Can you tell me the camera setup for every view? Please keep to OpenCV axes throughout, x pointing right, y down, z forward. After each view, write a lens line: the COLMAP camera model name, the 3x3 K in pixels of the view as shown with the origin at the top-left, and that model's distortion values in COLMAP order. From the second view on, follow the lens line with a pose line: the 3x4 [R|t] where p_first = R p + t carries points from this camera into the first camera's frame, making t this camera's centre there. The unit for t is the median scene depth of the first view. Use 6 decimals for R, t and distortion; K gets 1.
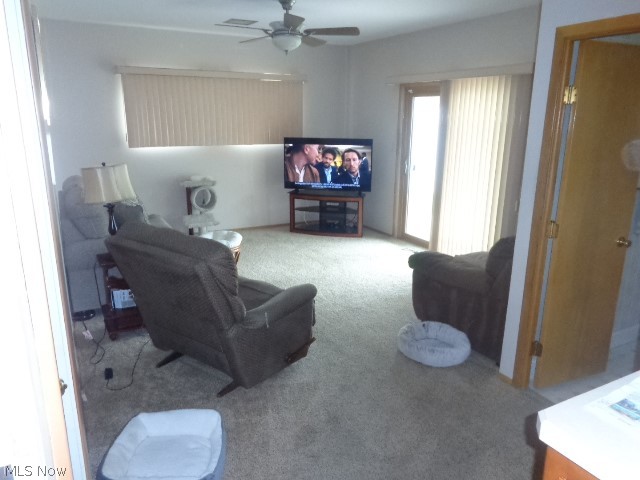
lens RADIAL K [[473.6, 0, 320.0], [0, 473.6, 240.0], [0, 0, 1]] dist [-0.011548, 0.004135]
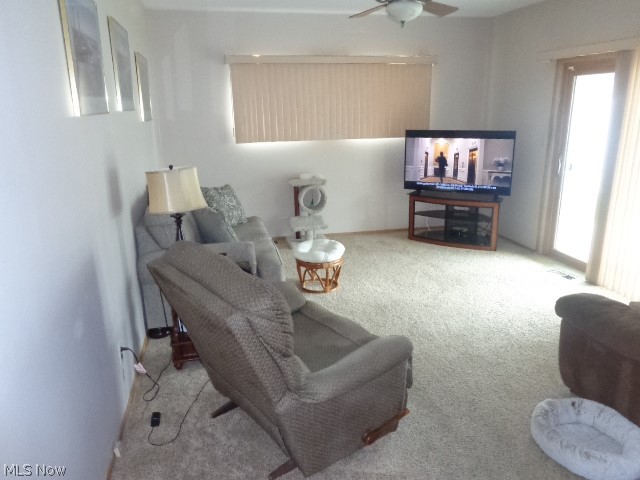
lens RADIAL K [[473.6, 0, 320.0], [0, 473.6, 240.0], [0, 0, 1]] dist [-0.011548, 0.004135]
pose [[0.959312, 0.049988, -0.277888, 0.027482], [-0.044485, 0.998670, 0.026078, -0.038279], [0.278822, -0.012655, 0.960259, 0.151905]]
